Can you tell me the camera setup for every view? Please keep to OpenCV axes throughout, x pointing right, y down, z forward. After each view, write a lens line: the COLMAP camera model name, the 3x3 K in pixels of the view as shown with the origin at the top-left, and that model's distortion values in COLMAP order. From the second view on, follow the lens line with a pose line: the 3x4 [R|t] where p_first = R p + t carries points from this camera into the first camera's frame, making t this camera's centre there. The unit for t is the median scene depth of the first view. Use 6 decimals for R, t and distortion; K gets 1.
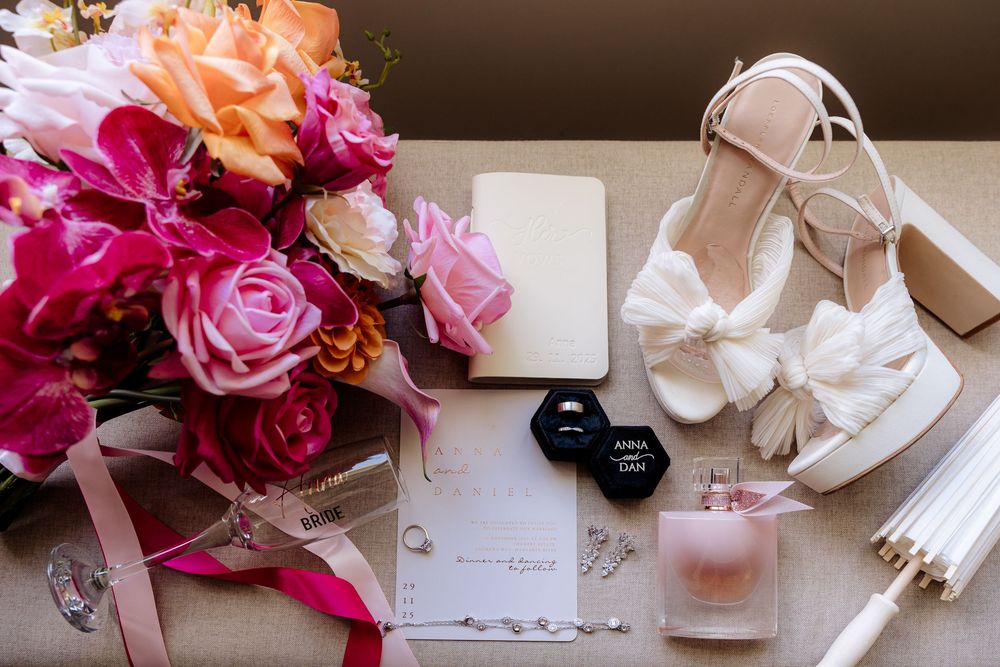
lens RADIAL K [[698.5, 0, 477.4], [0, 698.5, 436.0], [0, 0, 1]] dist [-0.003578, 0.010820]
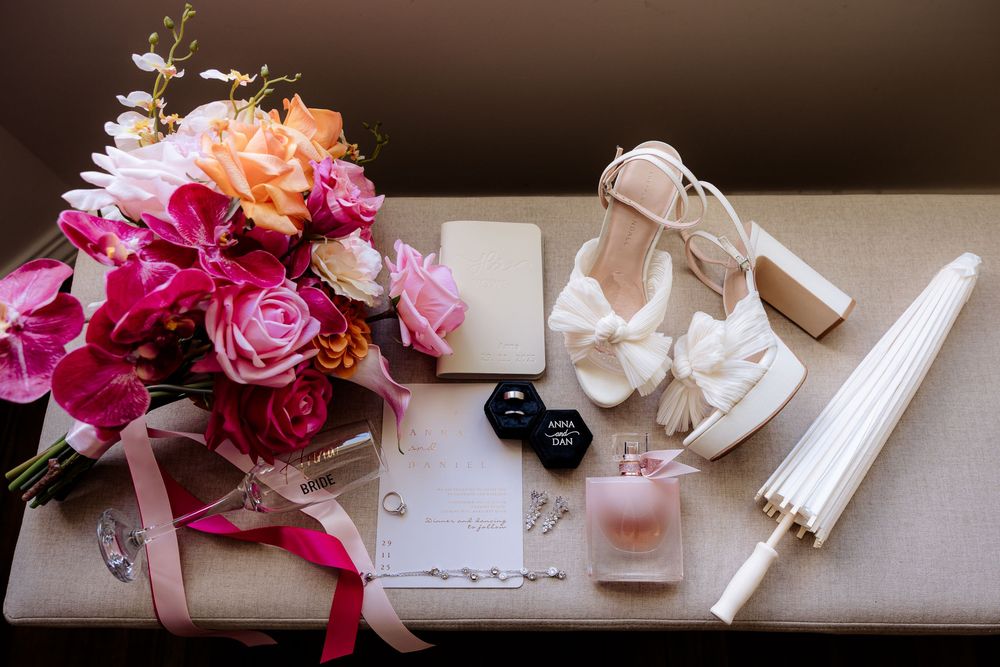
lens RADIAL K [[698.5, 0, 495.9], [0, 698.5, 328.9], [0, 0, 1]] dist [-0.003578, 0.010820]
pose [[0.999943, -0.010247, 0.002848, 0.099288], [0.010593, 0.983460, -0.180818, 0.071785], [-0.000948, 0.180838, 0.983512, -0.293487]]
